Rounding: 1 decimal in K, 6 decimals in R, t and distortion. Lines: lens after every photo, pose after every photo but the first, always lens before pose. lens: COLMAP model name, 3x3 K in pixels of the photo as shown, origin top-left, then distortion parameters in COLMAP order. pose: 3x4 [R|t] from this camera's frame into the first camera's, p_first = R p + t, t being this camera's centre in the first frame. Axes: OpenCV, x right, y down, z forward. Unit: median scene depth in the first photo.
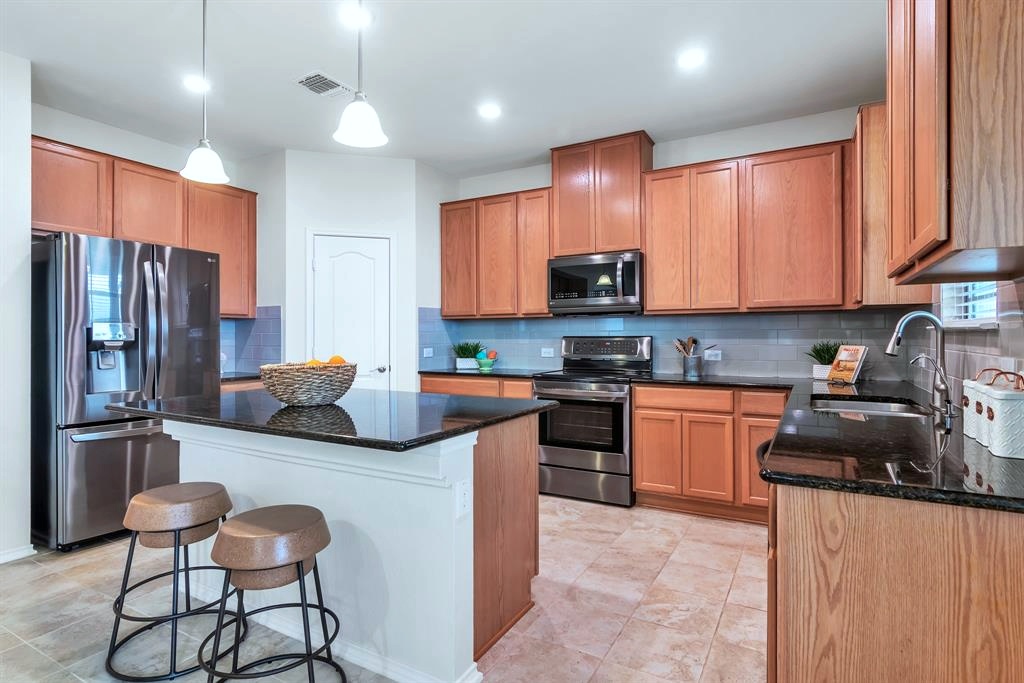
lens RADIAL K [[533.2, 0, 510.0], [0, 533.2, 339.9], [0, 0, 1]] dist [-0.004240, -0.000359]
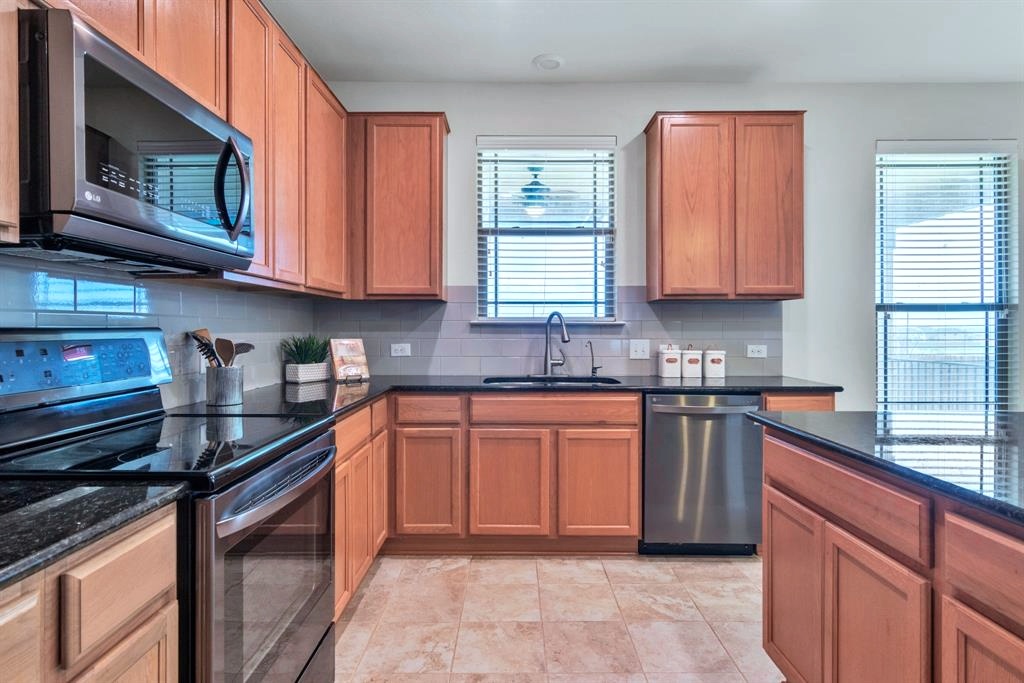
lens RADIAL K [[555.6, 0, 511.8], [0, 555.6, 332.0], [0, 0, 1]] dist [0.002758, 0.000259]
pose [[-0.495303, -0.003089, 0.868715, -0.280243], [0.007136, 0.999945, 0.007625, -0.005853], [-0.868691, 0.009976, -0.495254, 1.074488]]
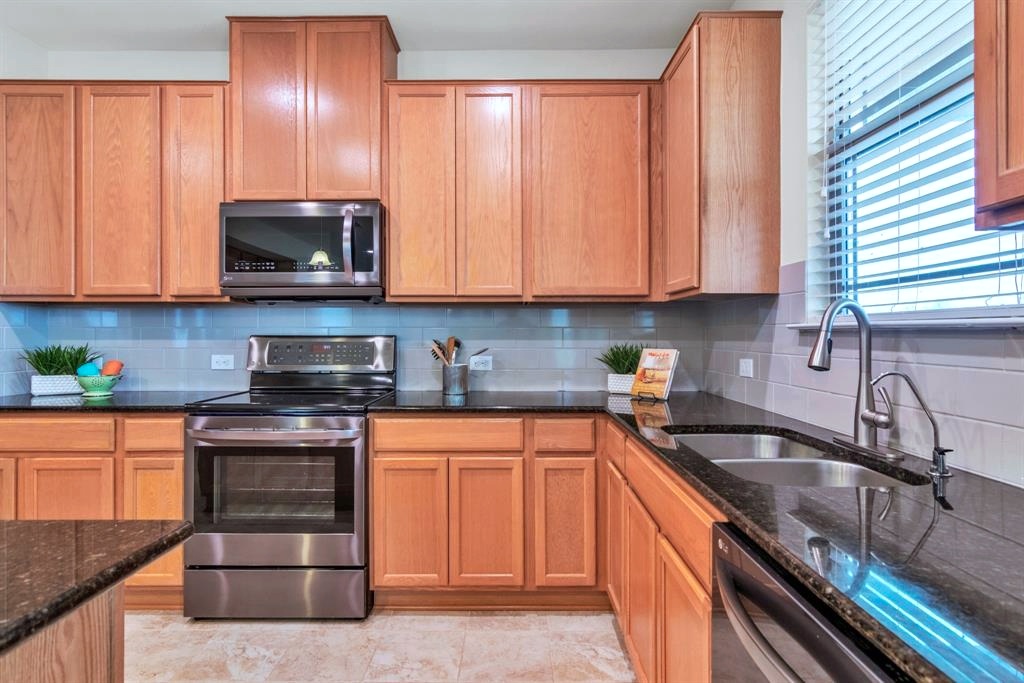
lens RADIAL K [[555.6, 0, 511.8], [0, 555.6, 332.0], [0, 0, 1]] dist [0.002758, 0.000259]
pose [[0.871618, 0.006311, 0.490145, 0.058394], [-0.000582, 0.999930, -0.011839, -0.003685], [-0.490185, 0.010033, 0.871561, 0.358647]]
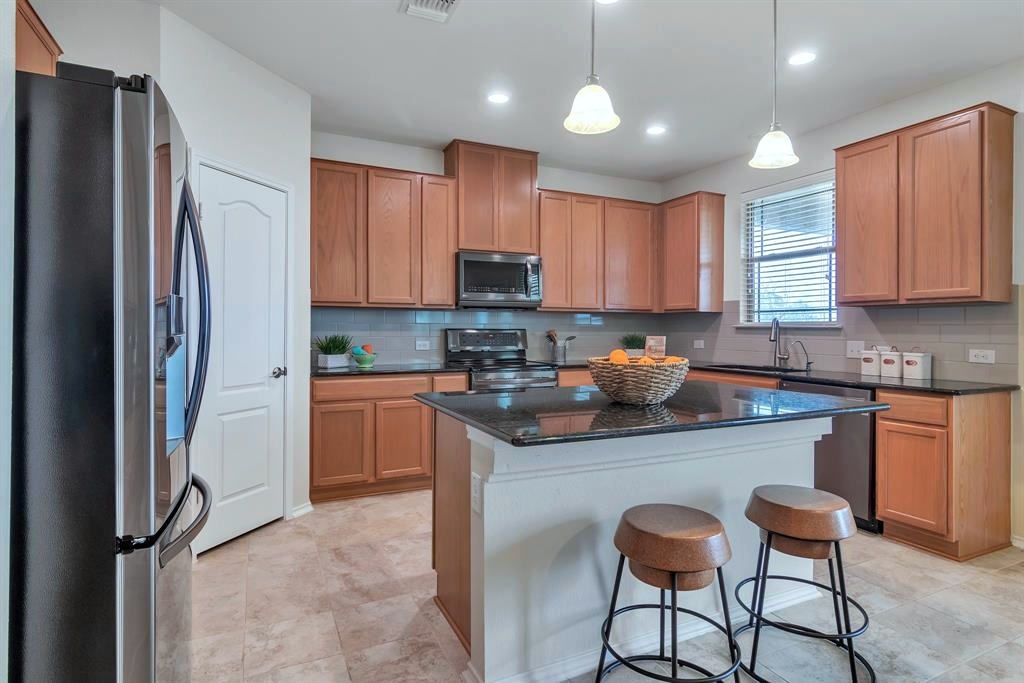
lens RADIAL K [[533.2, 0, 510.0], [0, 533.2, 339.9], [0, 0, 1]] dist [-0.004240, -0.000359]
pose [[0.571223, -0.011057, 0.820720, -0.780072], [-0.001460, 0.999894, 0.014487, -0.000537], [-0.820793, -0.009474, 0.571147, 0.400541]]
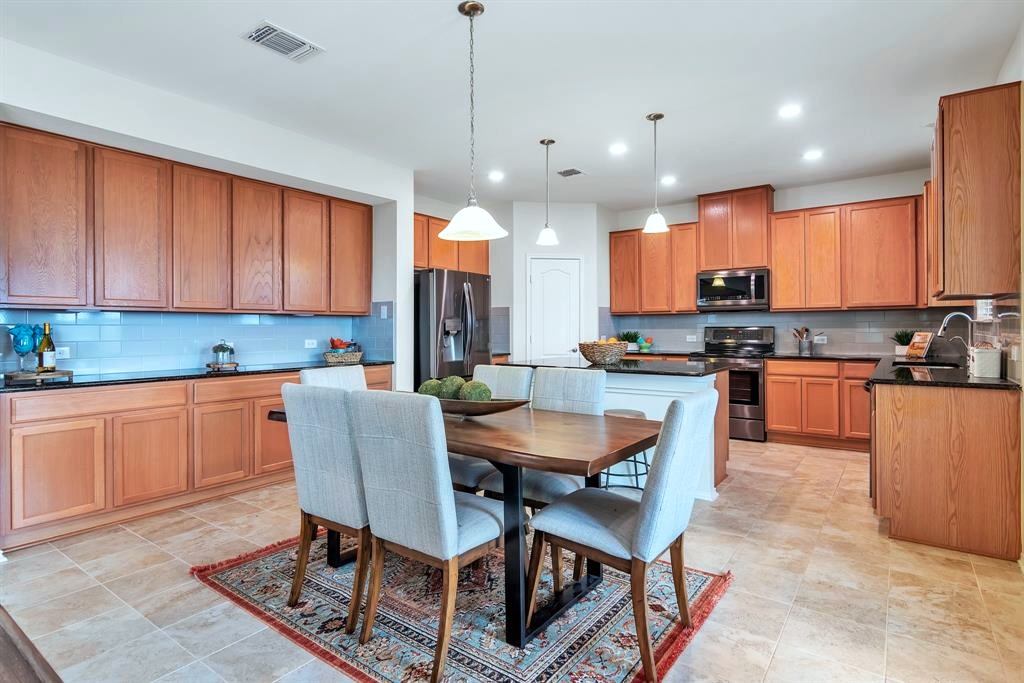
lens RADIAL K [[538.2, 0, 506.7], [0, 538.2, 328.5], [0, 0, 1]] dist [-0.002703, 0.000392]
pose [[0.993180, -0.002607, -0.116559, -0.303600], [0.002112, 0.999988, -0.004374, 0.003338], [0.116569, 0.004098, 0.993174, -0.561812]]
